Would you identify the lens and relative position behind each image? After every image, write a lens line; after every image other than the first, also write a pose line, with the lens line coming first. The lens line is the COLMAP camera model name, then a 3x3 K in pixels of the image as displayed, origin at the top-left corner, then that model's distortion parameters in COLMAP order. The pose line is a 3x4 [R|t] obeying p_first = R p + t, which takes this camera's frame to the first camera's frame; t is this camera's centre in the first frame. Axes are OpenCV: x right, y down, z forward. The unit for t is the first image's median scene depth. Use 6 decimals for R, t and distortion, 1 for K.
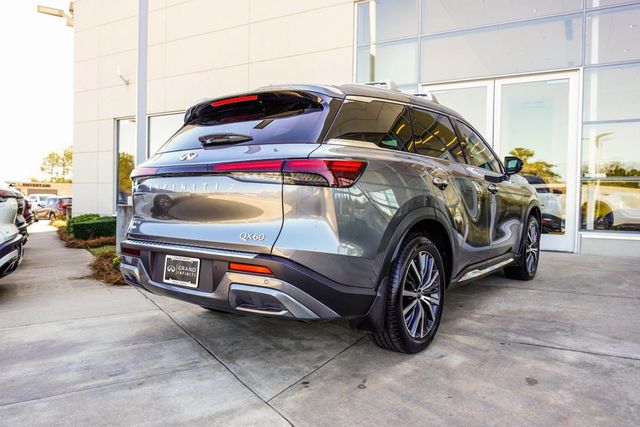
lens RADIAL K [[467.7, 0, 319.7], [0, 467.7, 217.2], [0, 0, 1]] dist [-0.028924, 0.012760]
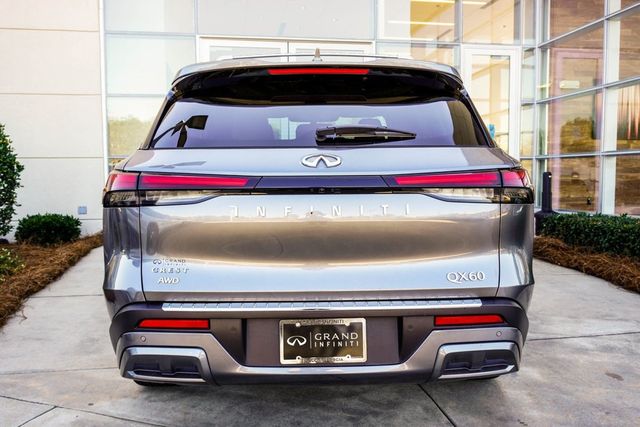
lens RADIAL K [[561.6, 0, 322.6], [0, 561.6, 217.1], [0, 0, 1]] dist [-0.021790, 0.045358]
pose [[0.779989, -0.070694, 0.621787, -0.693217], [0.039286, 0.997170, 0.064091, -0.093957], [-0.624559, -0.025563, 0.780559, 0.367633]]
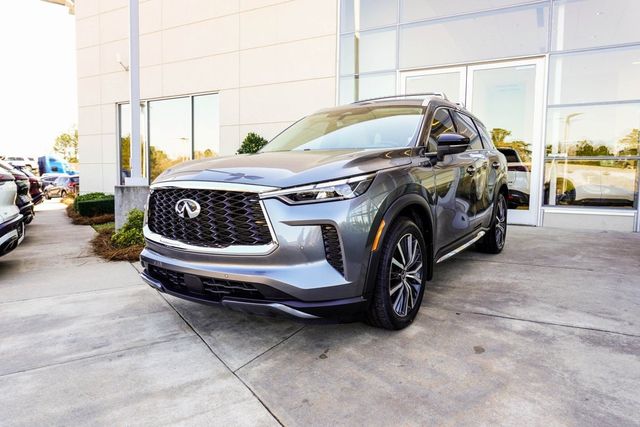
lens RADIAL K [[429.3, 0, 320.3], [0, 429.3, 214.1], [0, 0, 1]] dist [-0.037499, 0.026757]
pose [[0.999886, -0.007037, 0.013387, 0.060049], [0.006344, 0.998671, 0.051140, -0.017167], [-0.013729, -0.051049, 0.998602, 0.013365]]
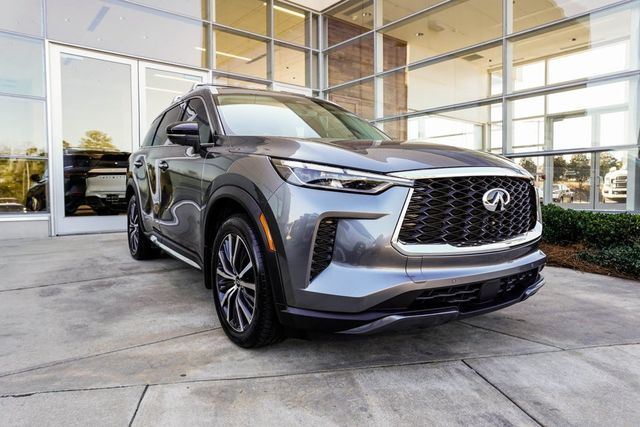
lens RADIAL K [[429.3, 0, 321.2], [0, 429.3, 210.7], [0, 0, 1]] dist [-0.037499, 0.026757]
pose [[0.348288, -0.061116, 0.935393, -0.979581], [0.041970, 0.997888, 0.049573, -0.015886], [-0.936448, 0.021993, 0.350117, 0.909688]]
